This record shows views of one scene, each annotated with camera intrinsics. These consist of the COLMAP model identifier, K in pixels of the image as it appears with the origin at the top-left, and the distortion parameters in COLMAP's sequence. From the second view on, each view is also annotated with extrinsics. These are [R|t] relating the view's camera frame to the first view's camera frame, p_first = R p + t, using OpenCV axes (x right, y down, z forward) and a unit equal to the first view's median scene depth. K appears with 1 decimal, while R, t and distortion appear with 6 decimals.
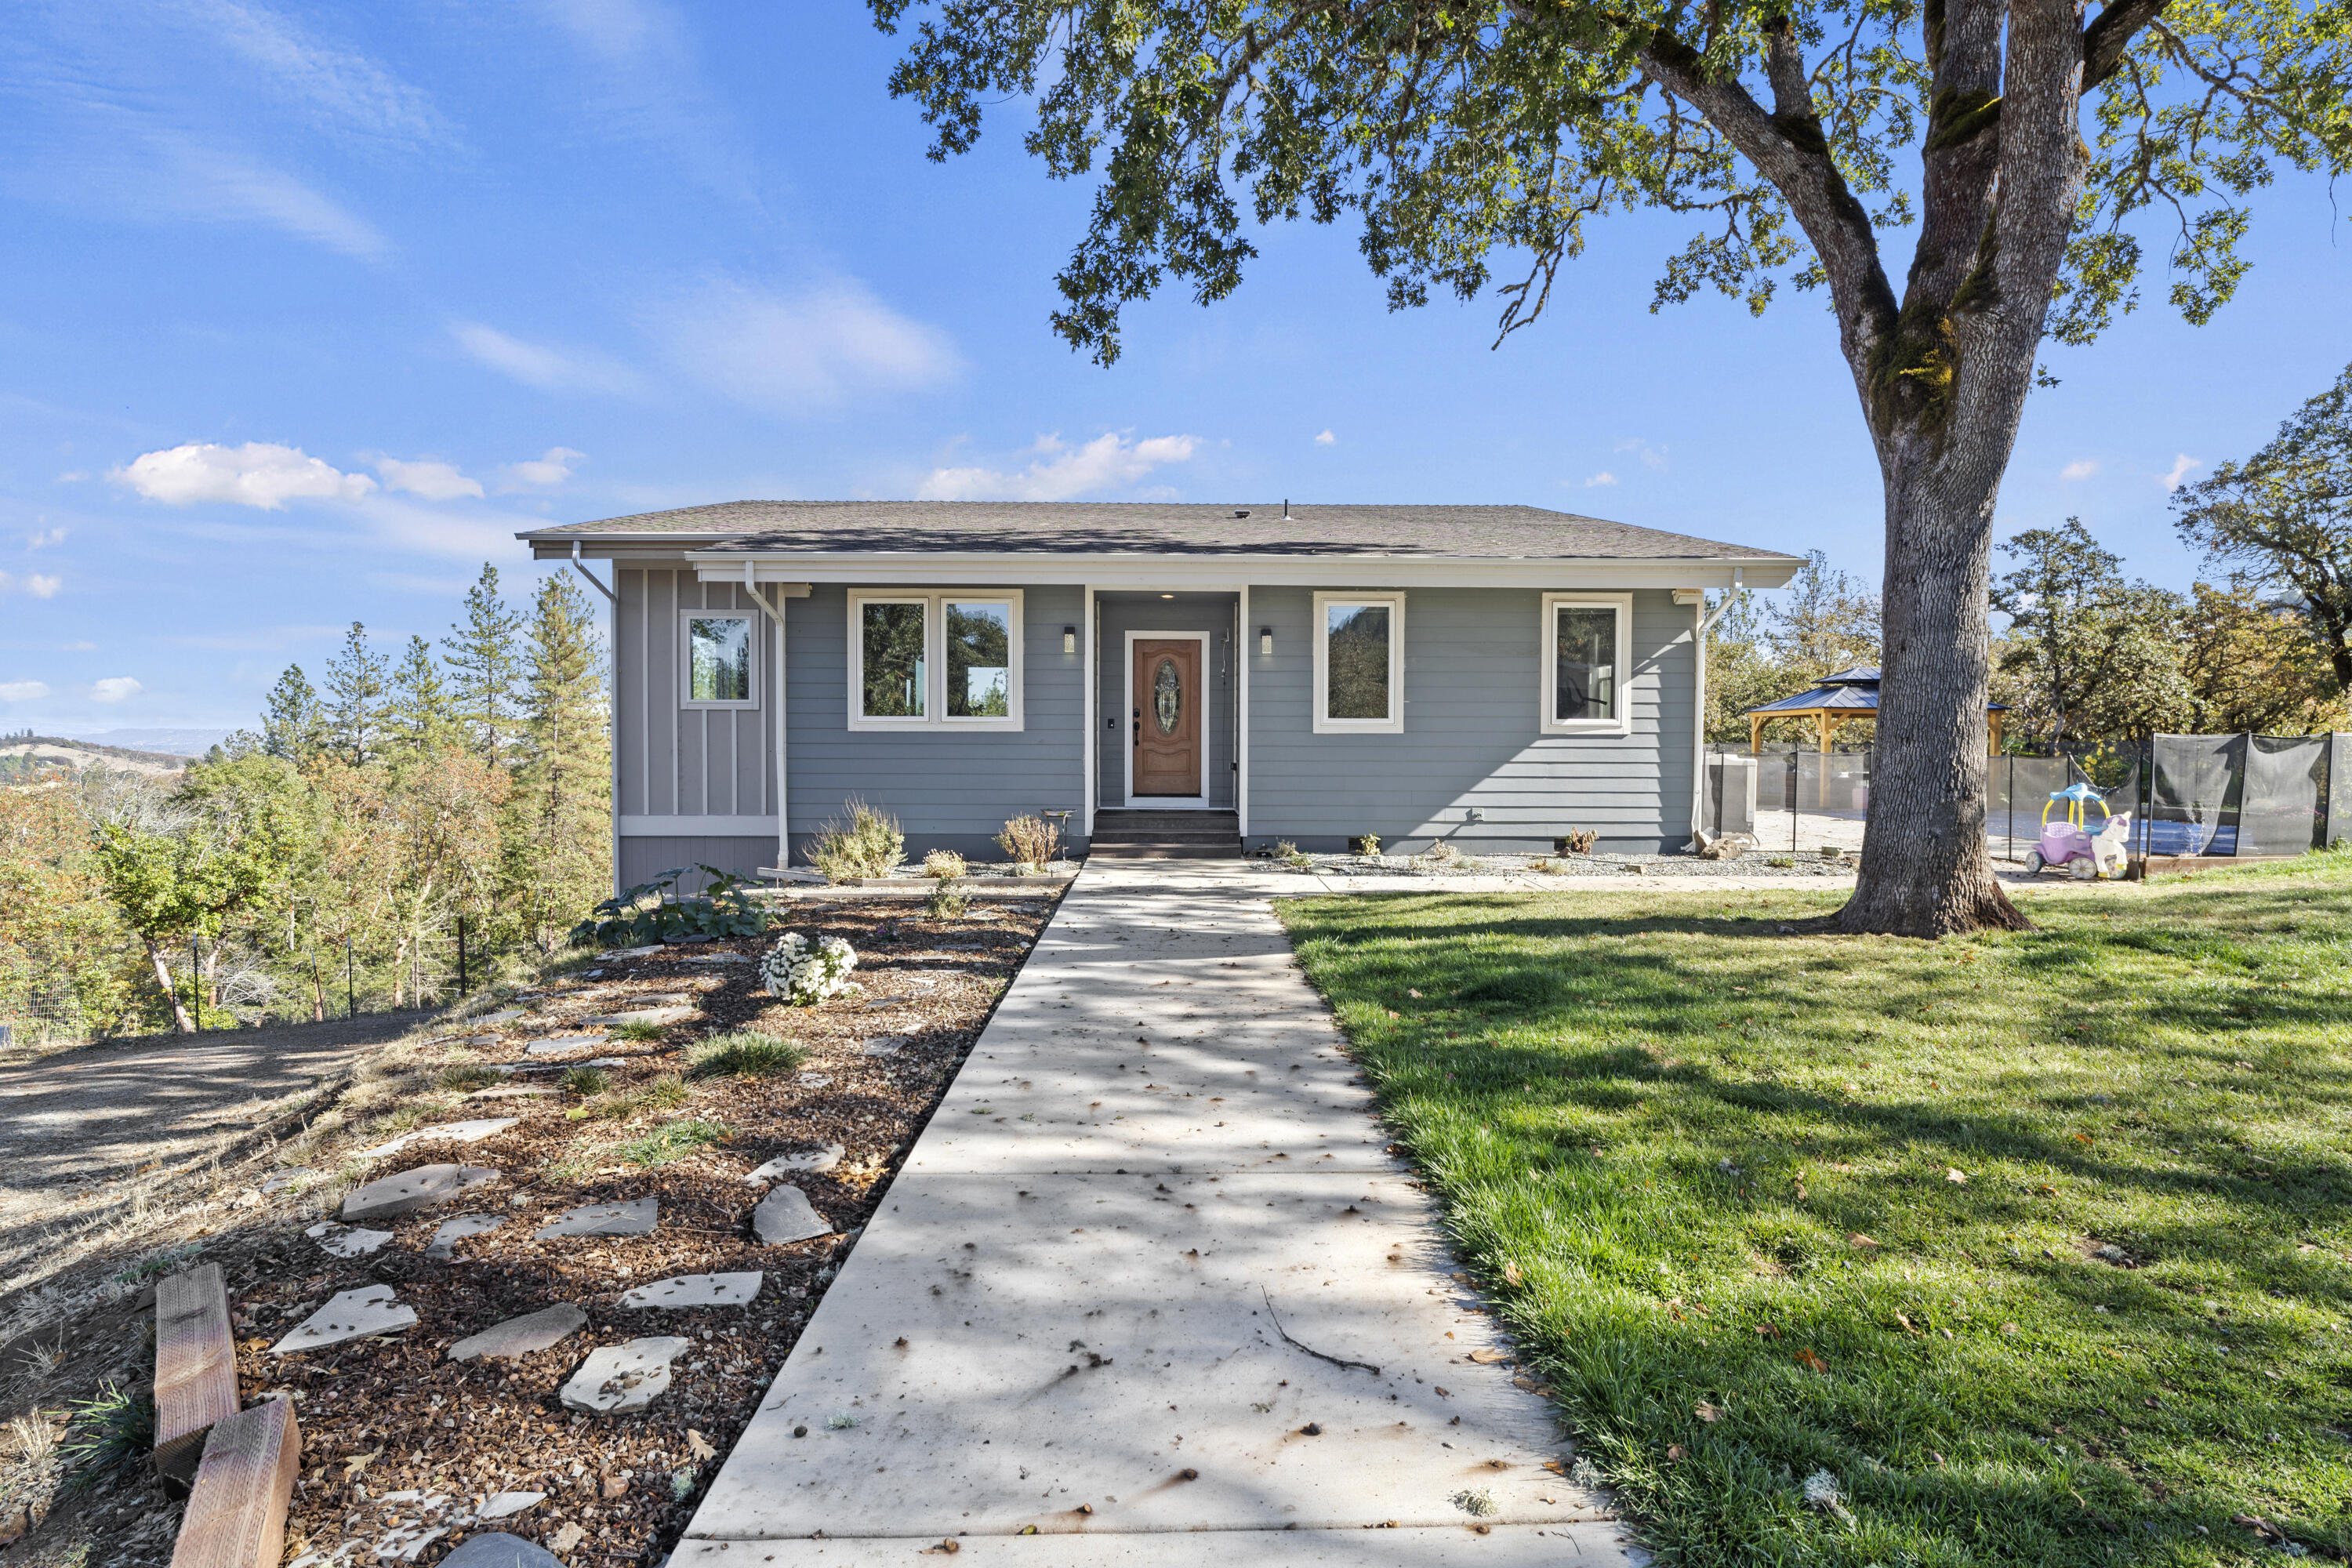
lens RADIAL K [[1231.1, 0, 1177.2], [0, 1231.1, 779.0], [0, 0, 1]] dist [0.002582, 0.000354]
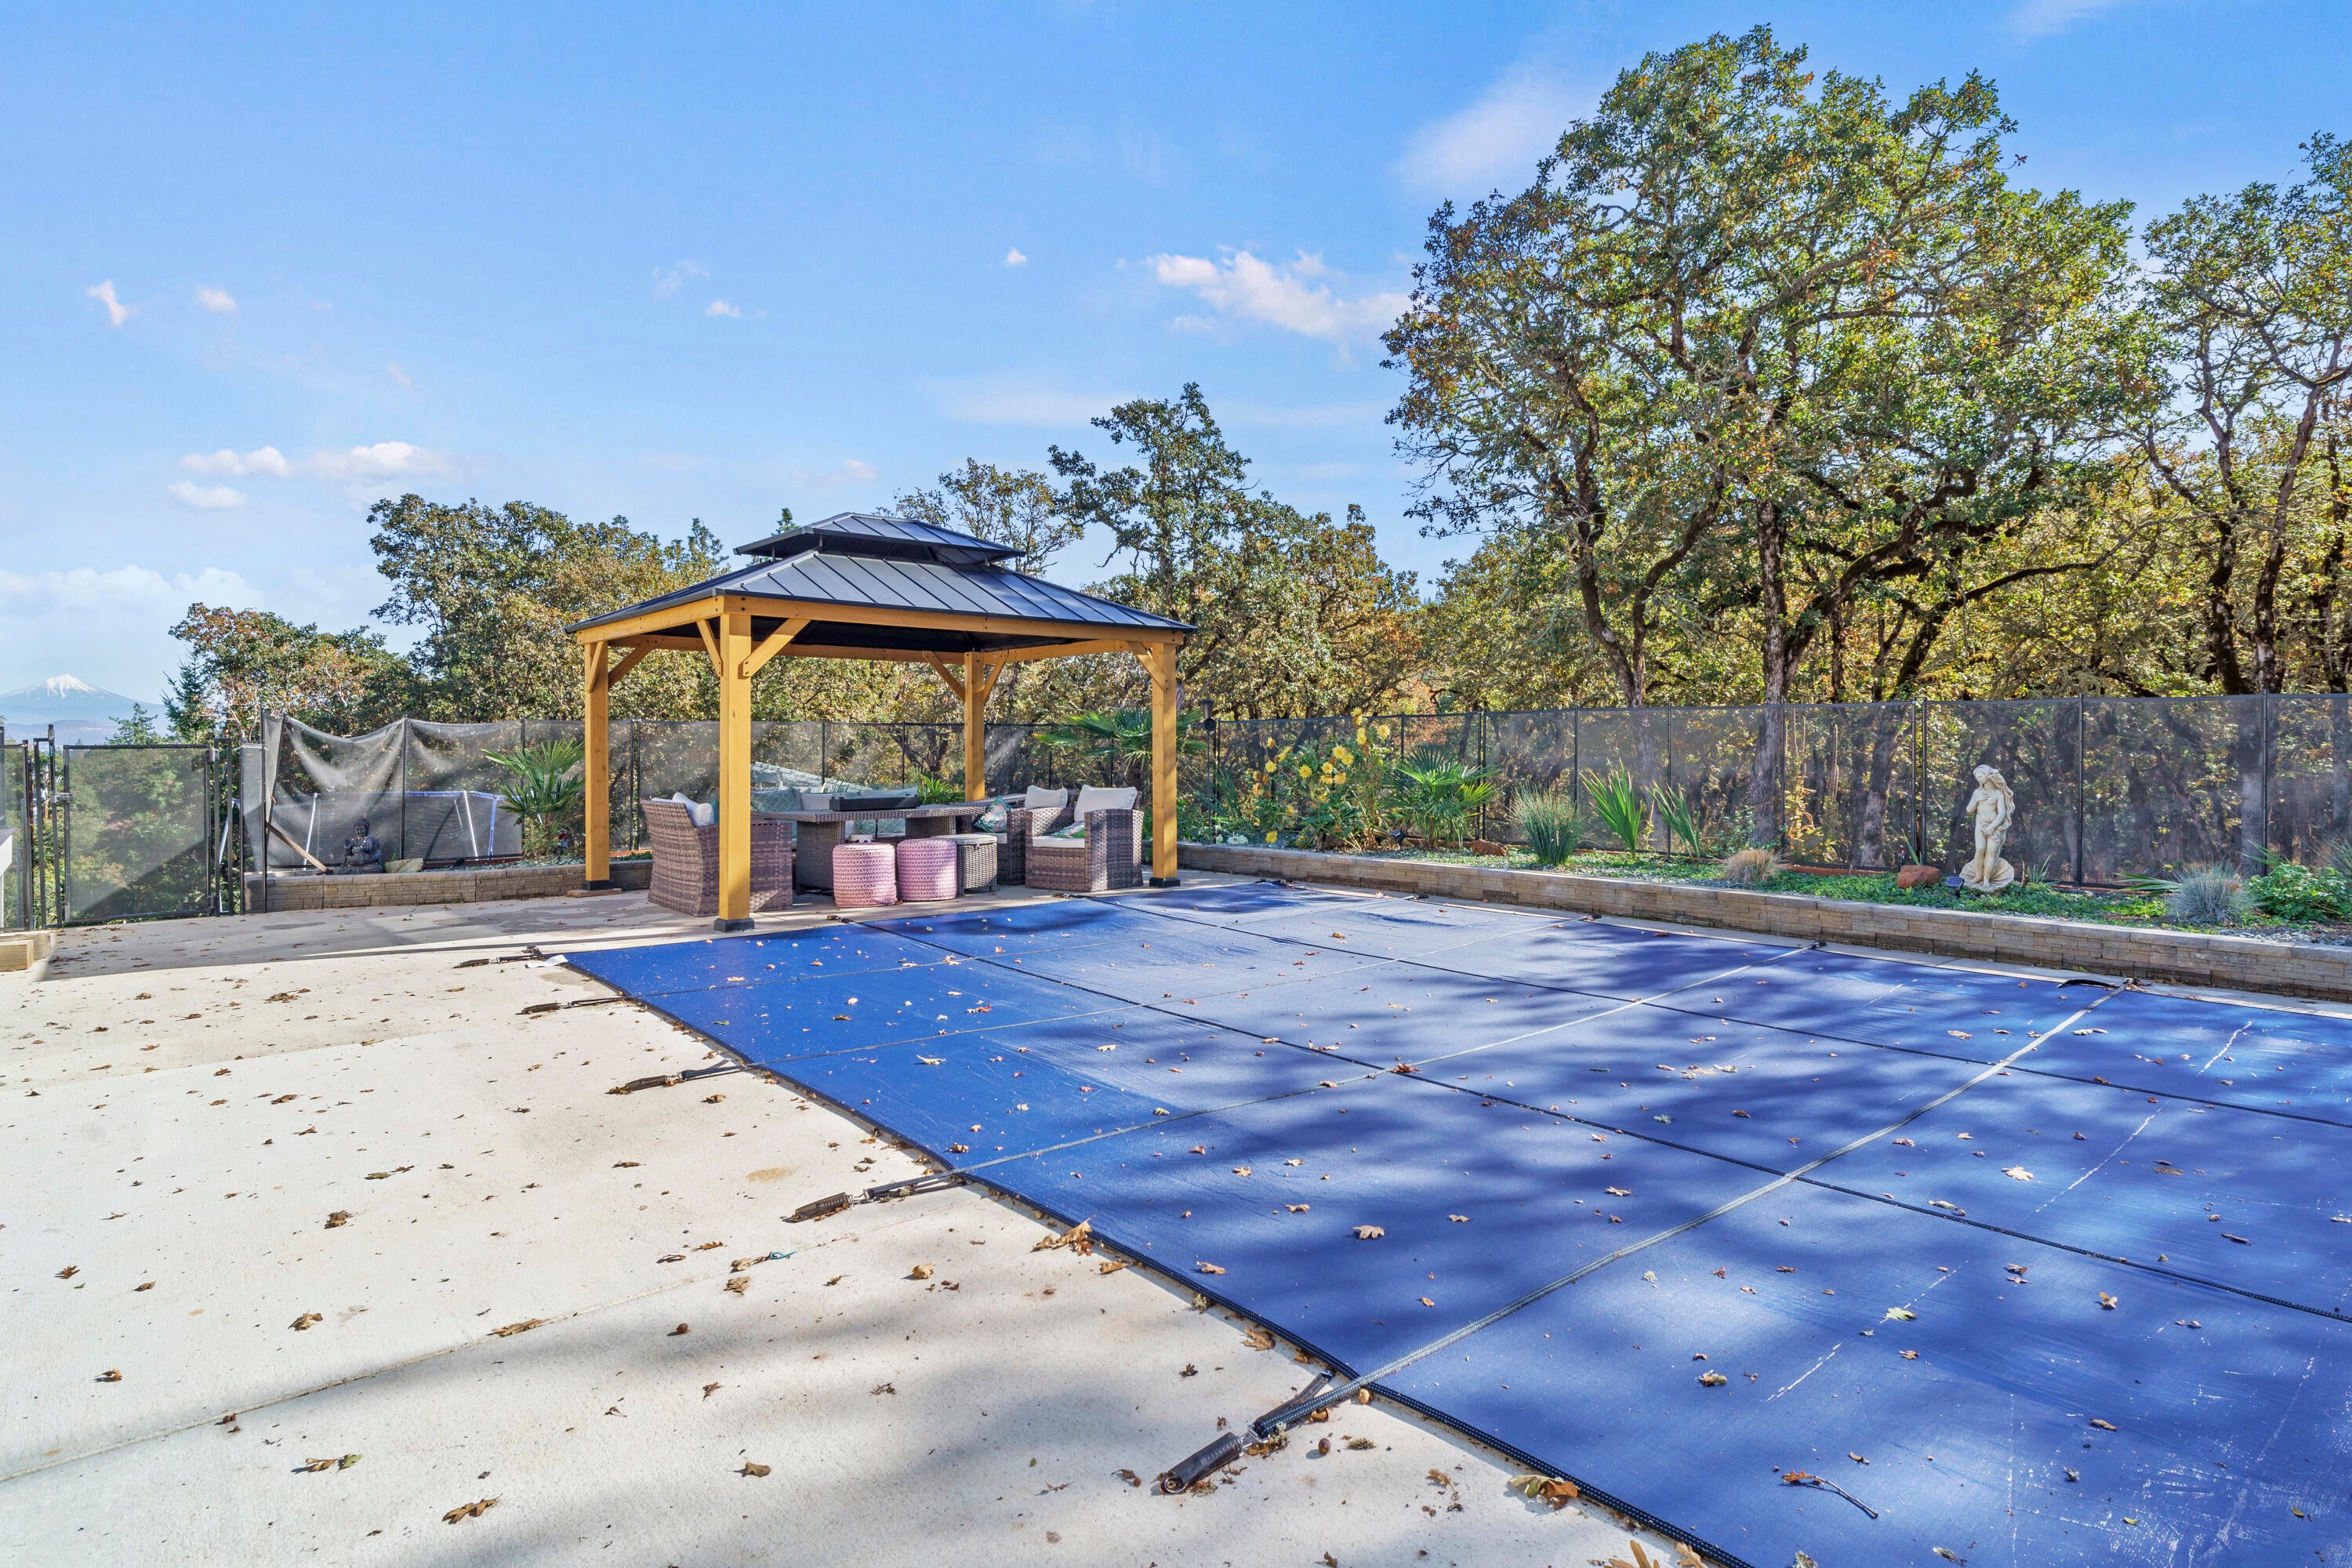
lens RADIAL K [[1210.3, 0, 1172.4], [0, 1210.3, 777.0], [0, 0, 1]] dist [0.000587, -0.000361]
pose [[0.751226, -0.015018, 0.659875, 0.285964], [0.015456, 0.999867, 0.005160, -0.008448], [-0.659864, 0.006323, 0.751358, 0.514393]]
